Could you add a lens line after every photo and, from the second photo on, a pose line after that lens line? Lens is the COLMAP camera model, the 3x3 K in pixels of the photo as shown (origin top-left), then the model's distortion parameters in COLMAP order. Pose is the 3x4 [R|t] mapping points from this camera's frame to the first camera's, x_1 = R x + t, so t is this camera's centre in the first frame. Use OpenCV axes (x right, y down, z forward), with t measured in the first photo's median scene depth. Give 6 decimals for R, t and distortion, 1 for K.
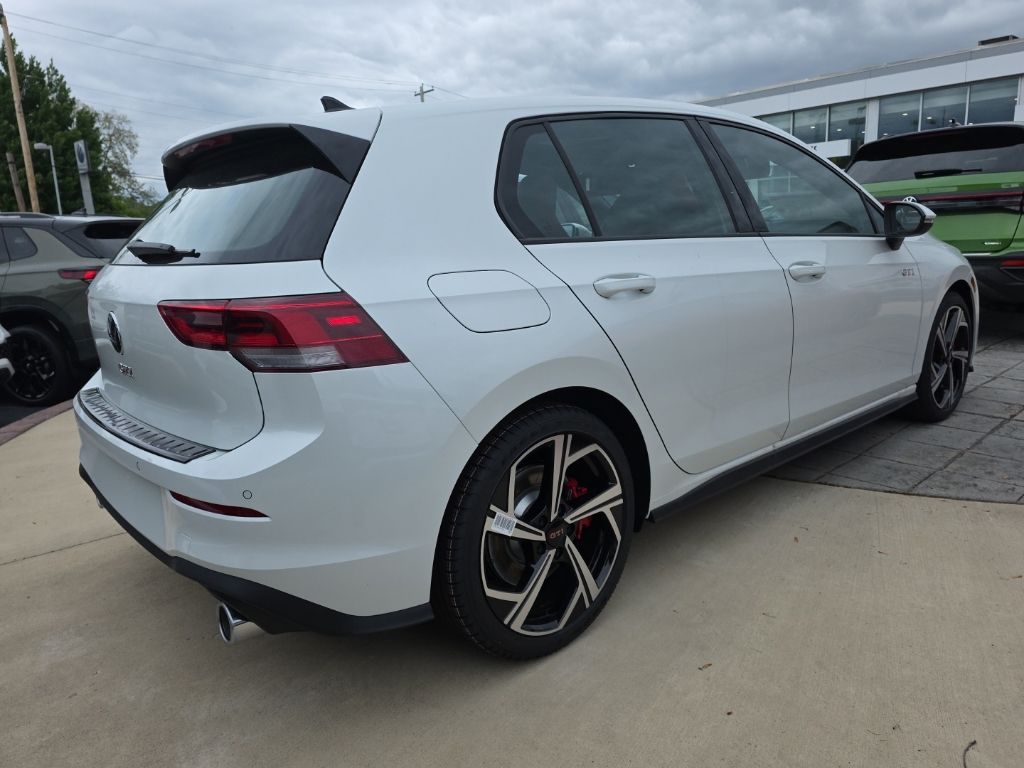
lens RADIAL K [[696.5, 0, 503.1], [0, 696.5, 385.2], [0, 0, 1]] dist [0.072321, -0.060202]
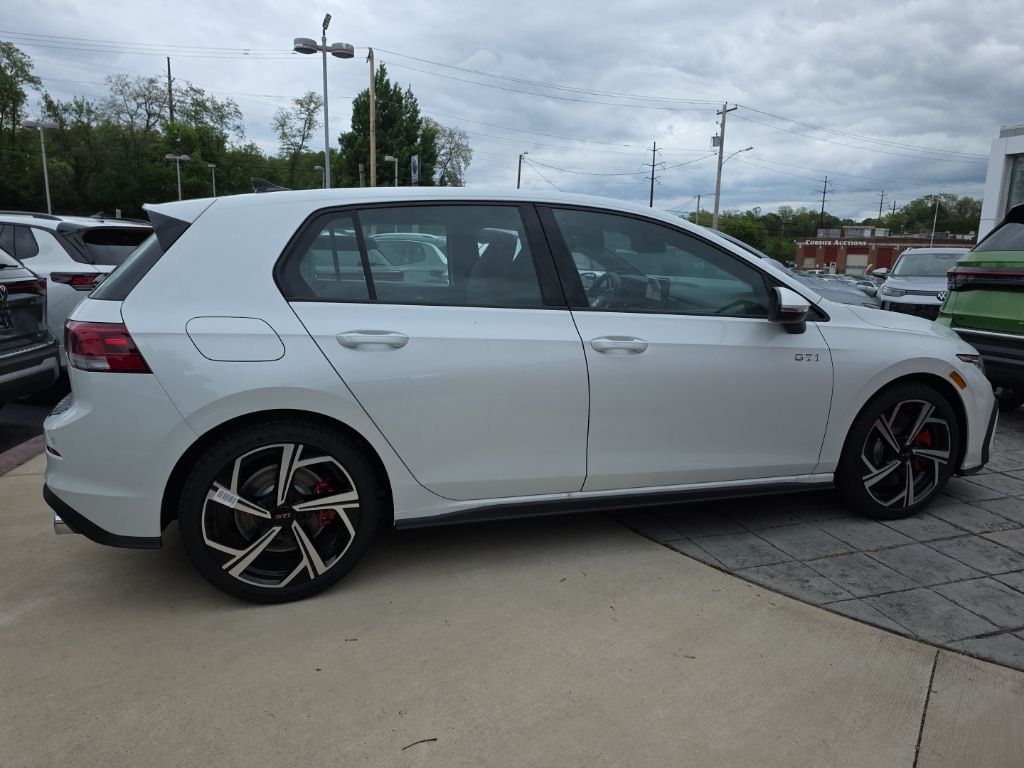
lens RADIAL K [[696.5, 0, 503.1], [0, 696.5, 385.2], [0, 0, 1]] dist [0.072321, -0.060202]
pose [[0.914731, 0.142606, -0.378062, 0.867160], [-0.149114, 0.988745, 0.012174, -0.107416], [0.375543, 0.045238, 0.925700, -0.097563]]
